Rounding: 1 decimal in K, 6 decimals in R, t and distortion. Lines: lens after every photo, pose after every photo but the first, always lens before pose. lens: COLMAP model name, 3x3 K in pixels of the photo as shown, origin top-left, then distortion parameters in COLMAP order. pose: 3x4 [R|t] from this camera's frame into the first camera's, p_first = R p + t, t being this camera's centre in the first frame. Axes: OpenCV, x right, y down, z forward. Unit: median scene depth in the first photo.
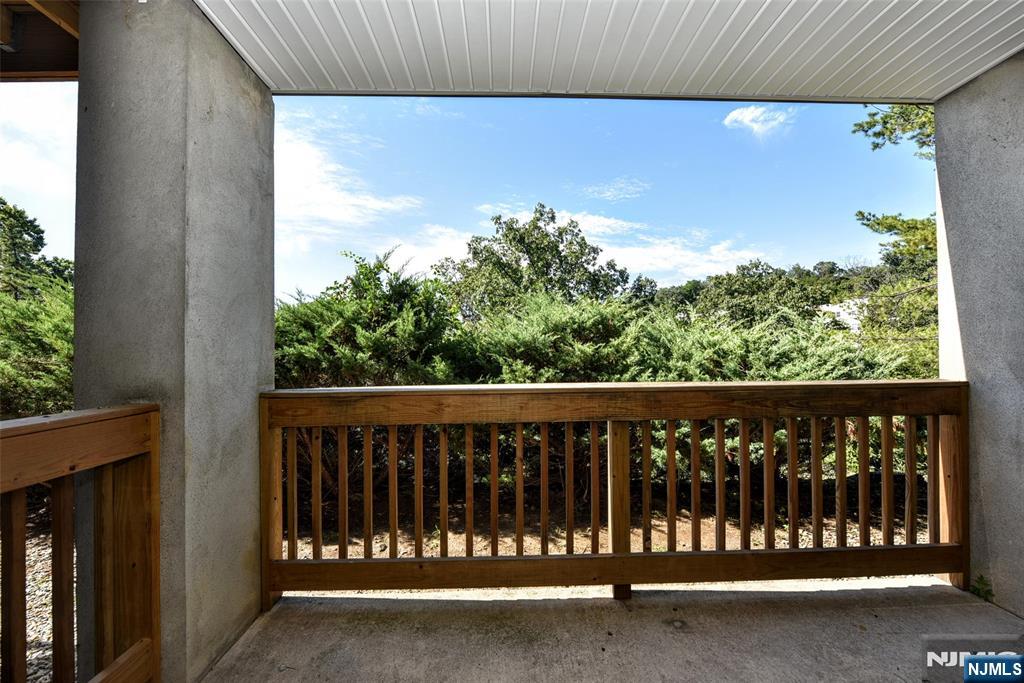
lens RADIAL K [[432.2, 0, 512.9], [0, 432.2, 345.8], [0, 0, 1]] dist [-0.000158, -0.000023]
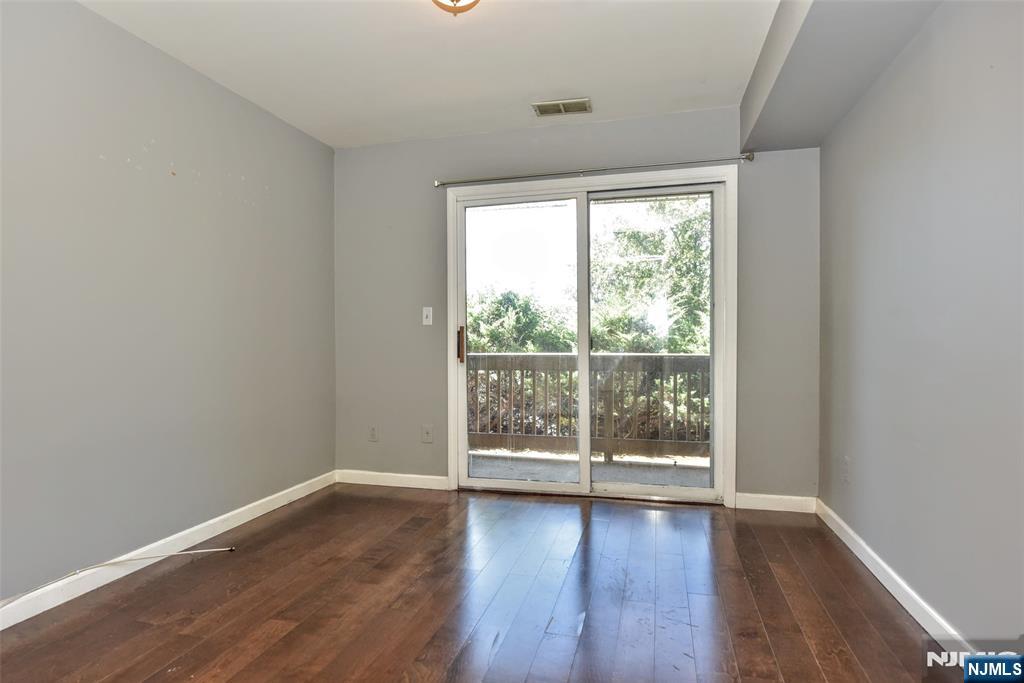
lens RADIAL K [[578.9, 0, 512.3], [0, 578.9, 342.3], [0, 0, 1]] dist [0.002234, -0.000371]
pose [[0.962062, 0.009202, -0.272677, 0.325079], [-0.006145, 0.999908, 0.012061, 0.003706], [0.272763, -0.009928, 0.962030, -0.992601]]
